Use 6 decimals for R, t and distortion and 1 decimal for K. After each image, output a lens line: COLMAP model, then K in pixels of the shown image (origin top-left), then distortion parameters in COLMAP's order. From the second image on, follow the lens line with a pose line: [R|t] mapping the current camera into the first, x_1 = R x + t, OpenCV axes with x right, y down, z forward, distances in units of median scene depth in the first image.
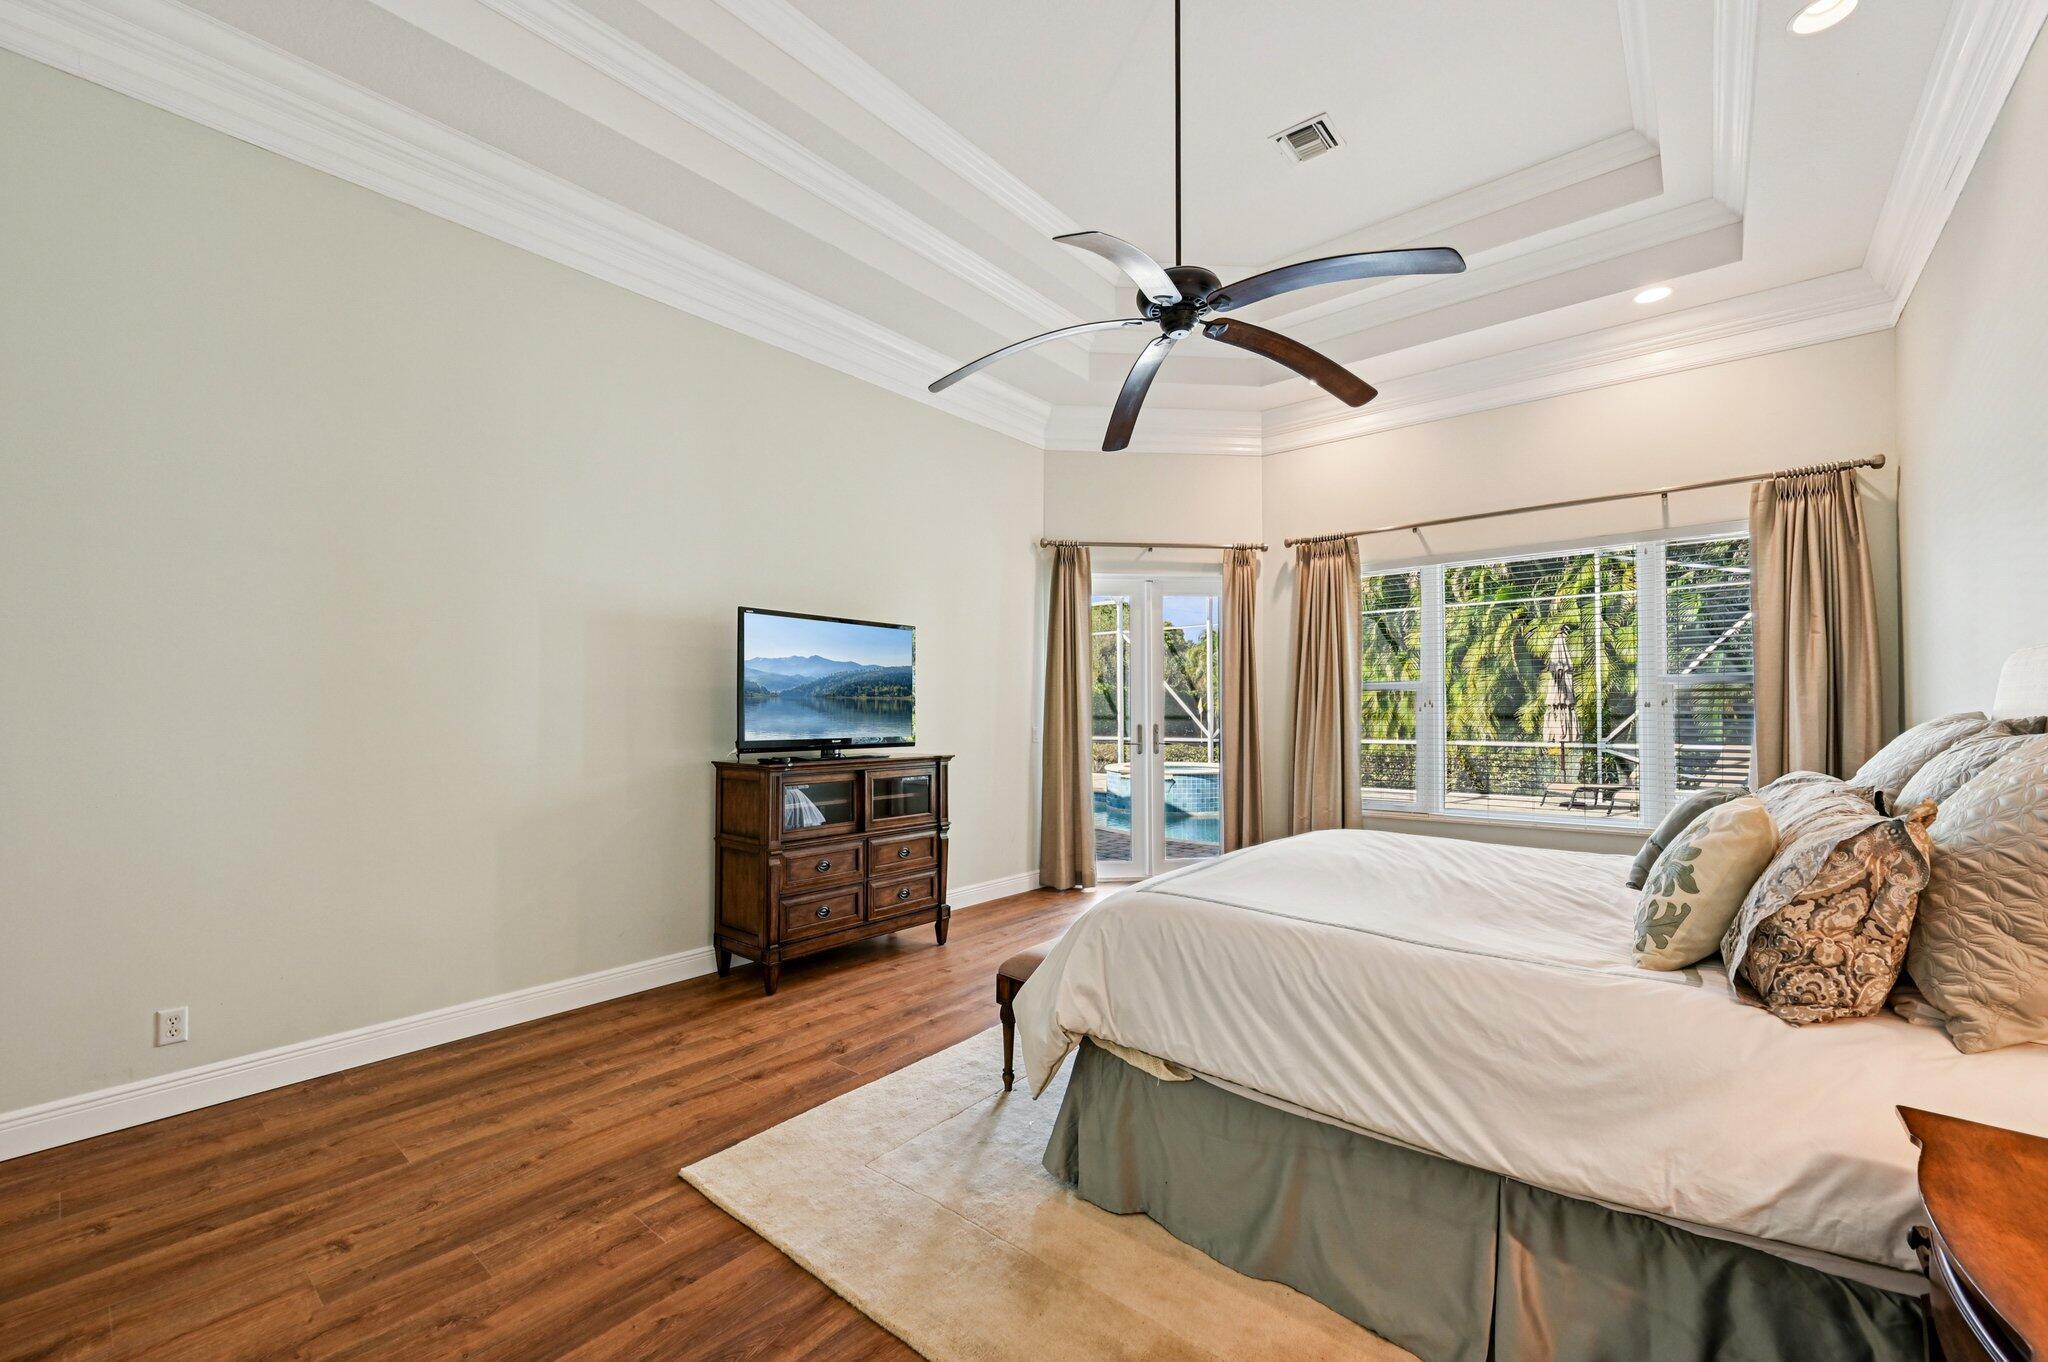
lens RADIAL K [[818.6, 0, 1012.2], [0, 818.6, 702.2], [0, 0, 1]] dist [0.001710, -0.000495]
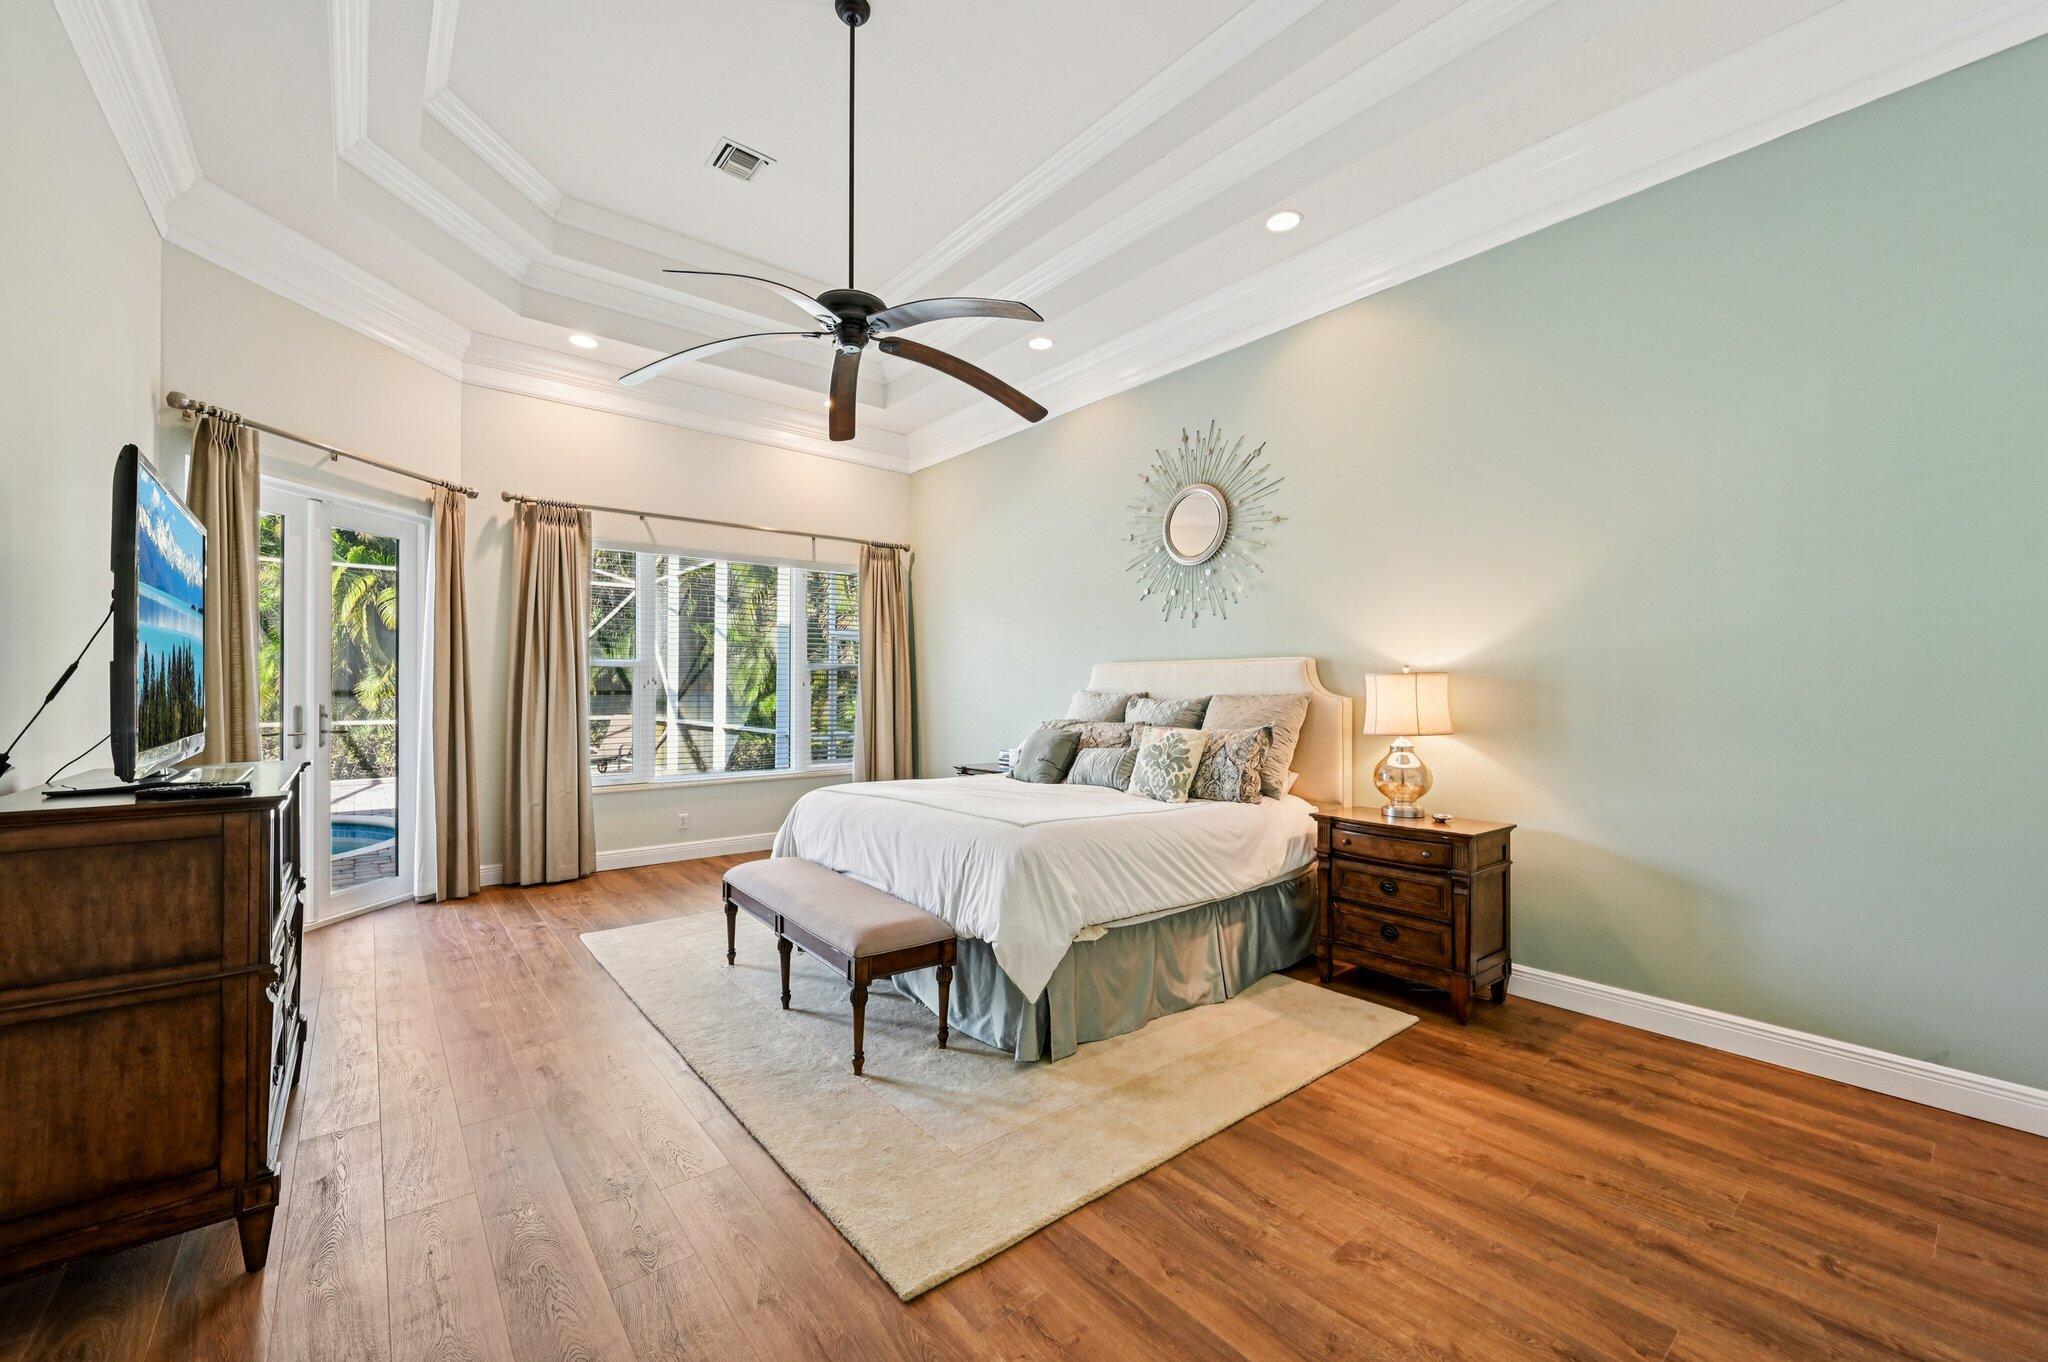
lens RADIAL K [[818.6, 0, 1022.3], [0, 818.6, 689.0], [0, 0, 1]] dist [0.001710, -0.000495]
pose [[0.183172, 0.001120, 0.983080, -0.894748], [-0.014488, 0.999894, 0.001561, 0.006959], [-0.982974, -0.014529, 0.183169, 0.603271]]
